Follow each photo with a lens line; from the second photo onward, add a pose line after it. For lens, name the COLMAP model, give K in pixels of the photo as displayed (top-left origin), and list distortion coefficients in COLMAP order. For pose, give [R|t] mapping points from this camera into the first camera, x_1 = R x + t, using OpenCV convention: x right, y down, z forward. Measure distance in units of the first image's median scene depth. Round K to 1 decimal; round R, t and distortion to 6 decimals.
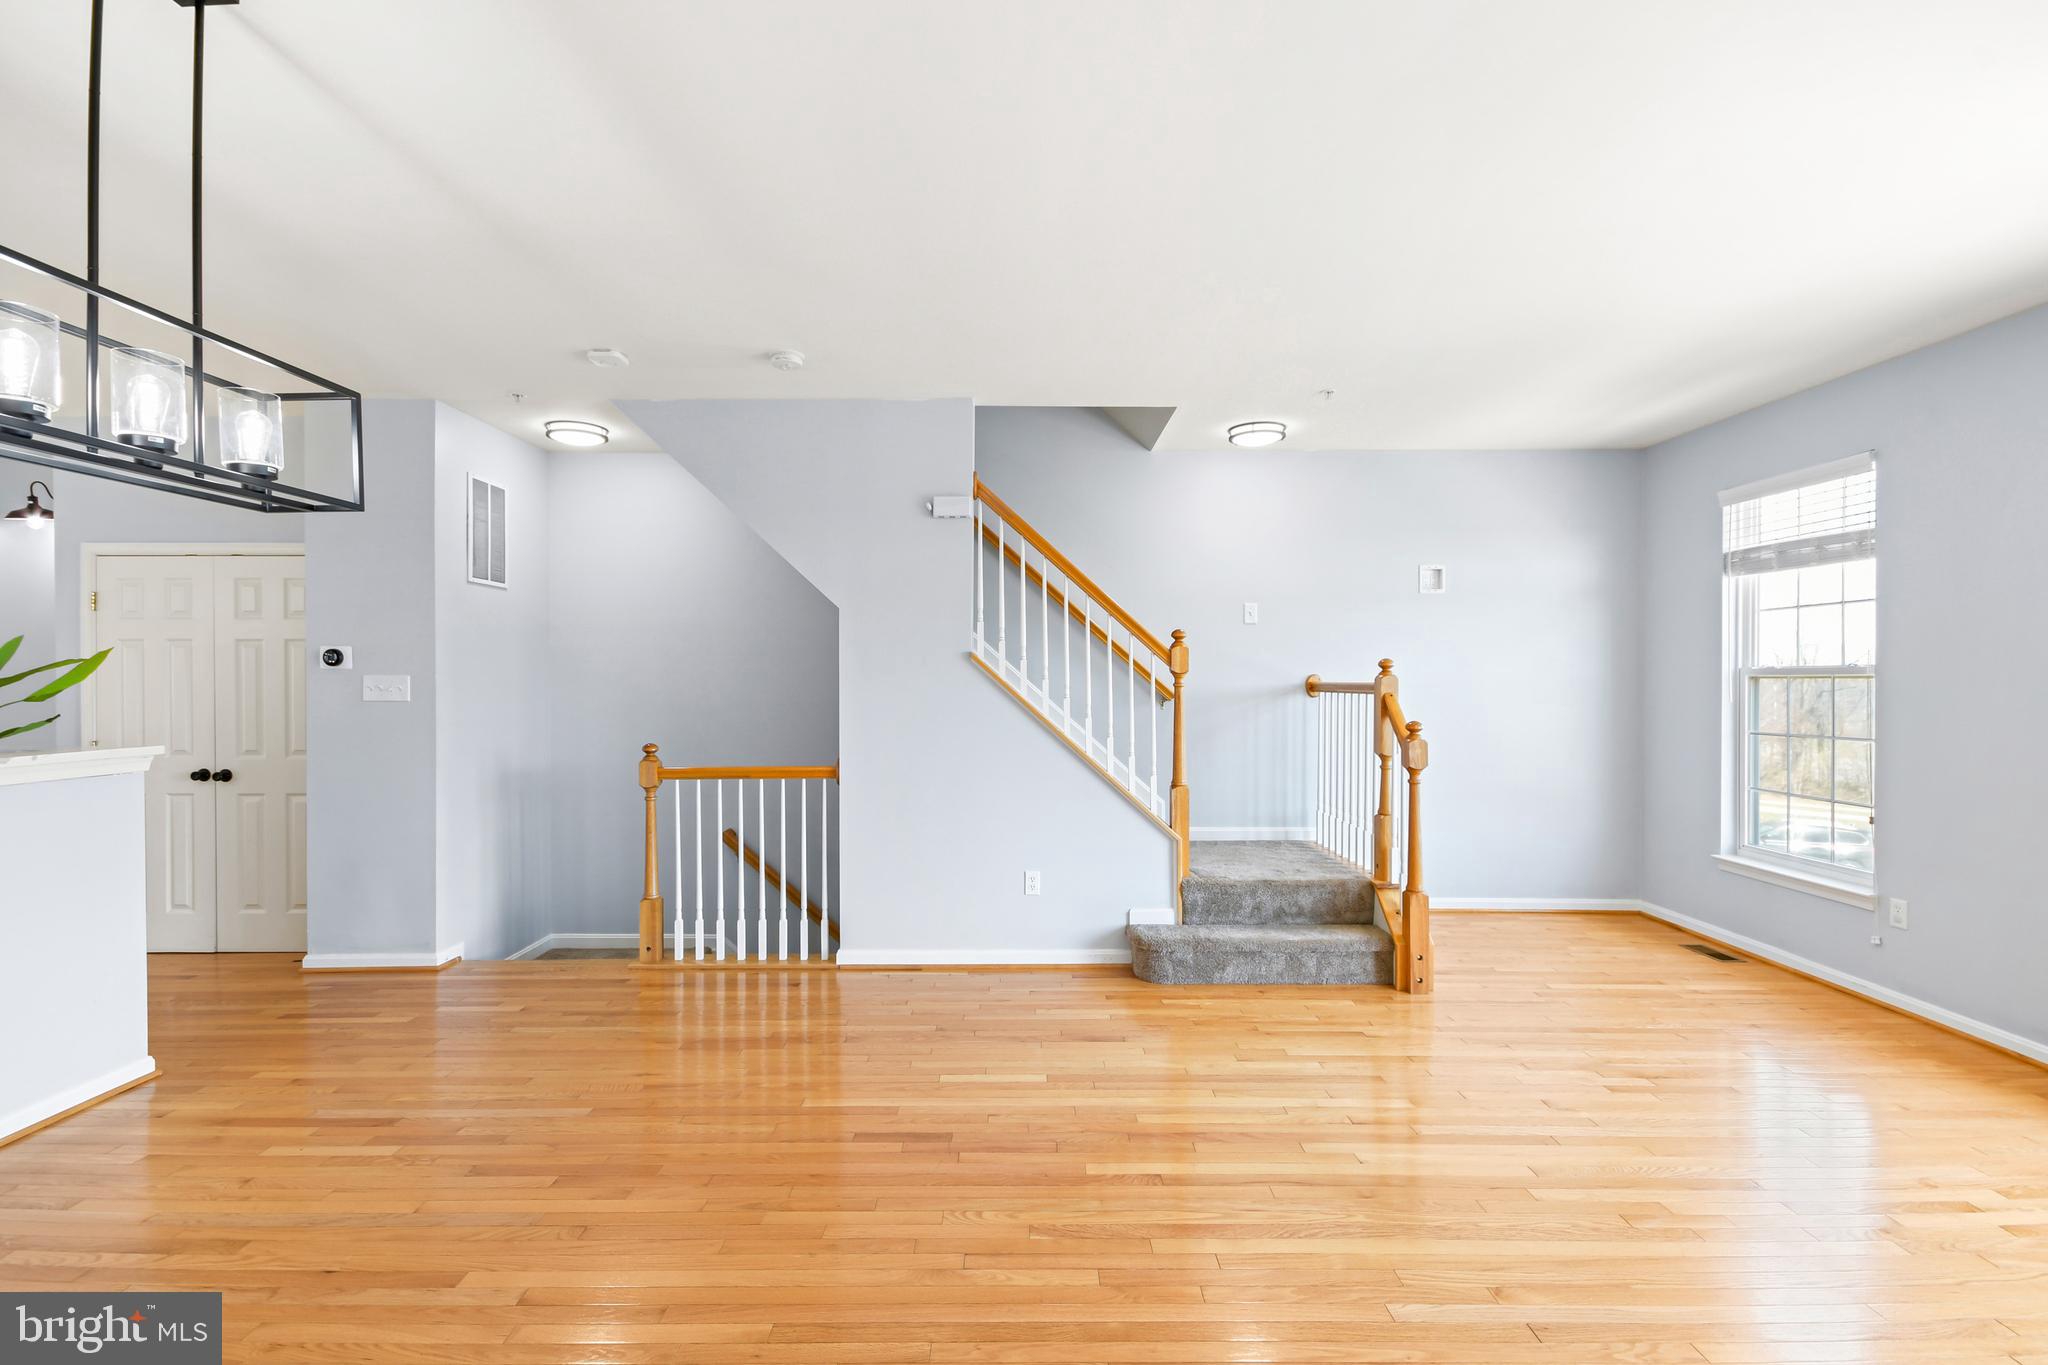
lens RADIAL K [[916.7, 0, 1018.7], [0, 916.7, 681.7], [0, 0, 1]] dist [0.015351, -0.000729]
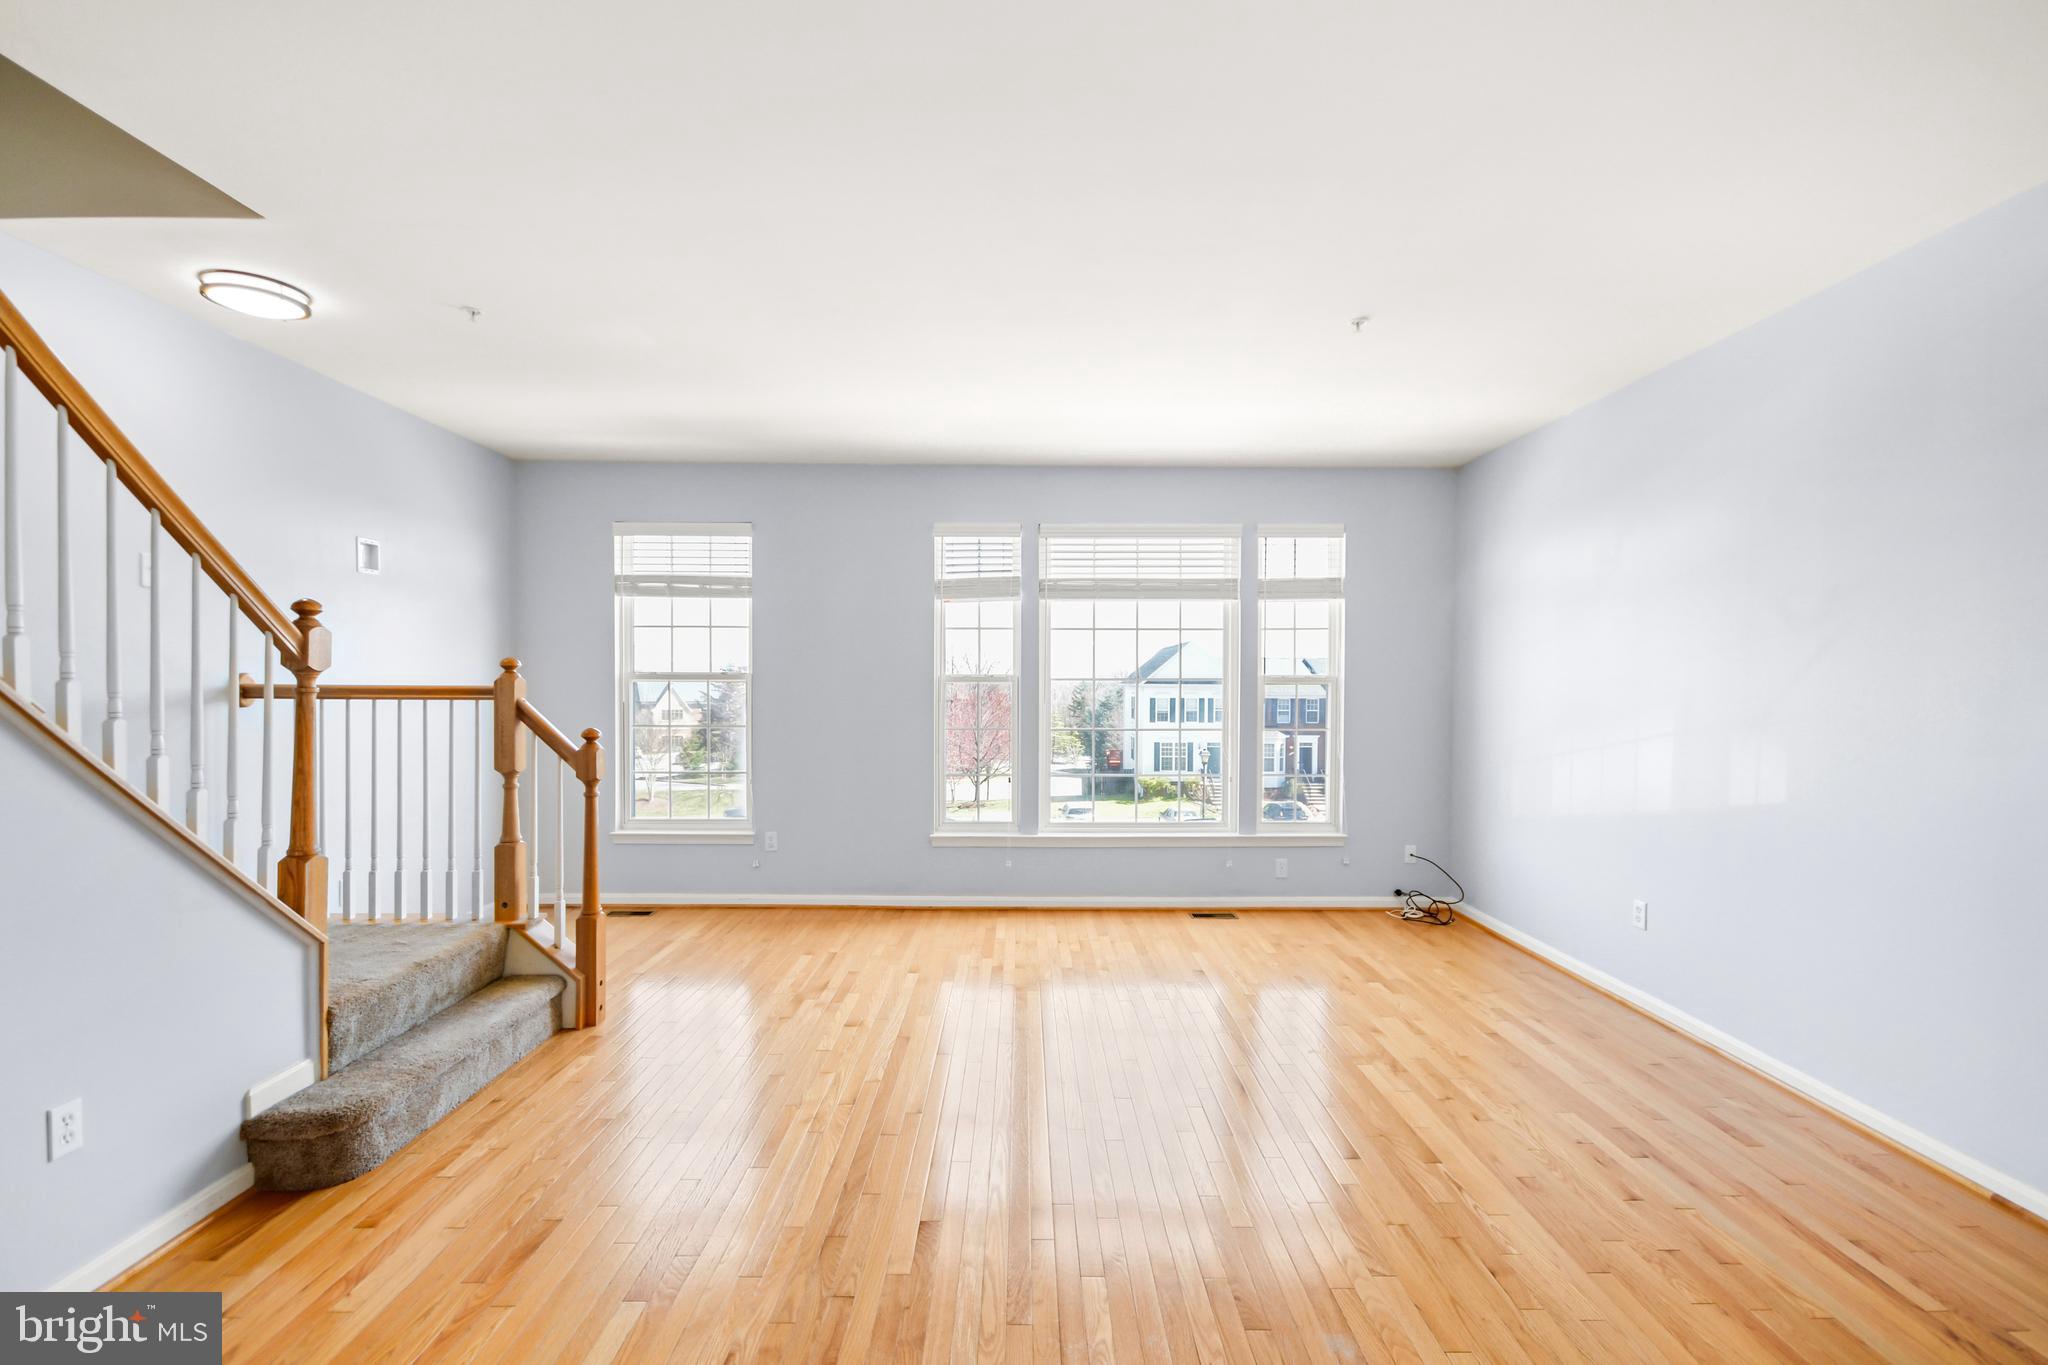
lens RADIAL K [[916.7, 0, 1022.0], [0, 916.7, 689.4], [0, 0, 1]] dist [0.015351, -0.000729]
pose [[-0.003261, -0.006227, 0.999975, -0.450645], [-0.002397, 0.999978, 0.006219, -0.002261], [-0.999992, -0.002377, -0.003276, 0.534811]]
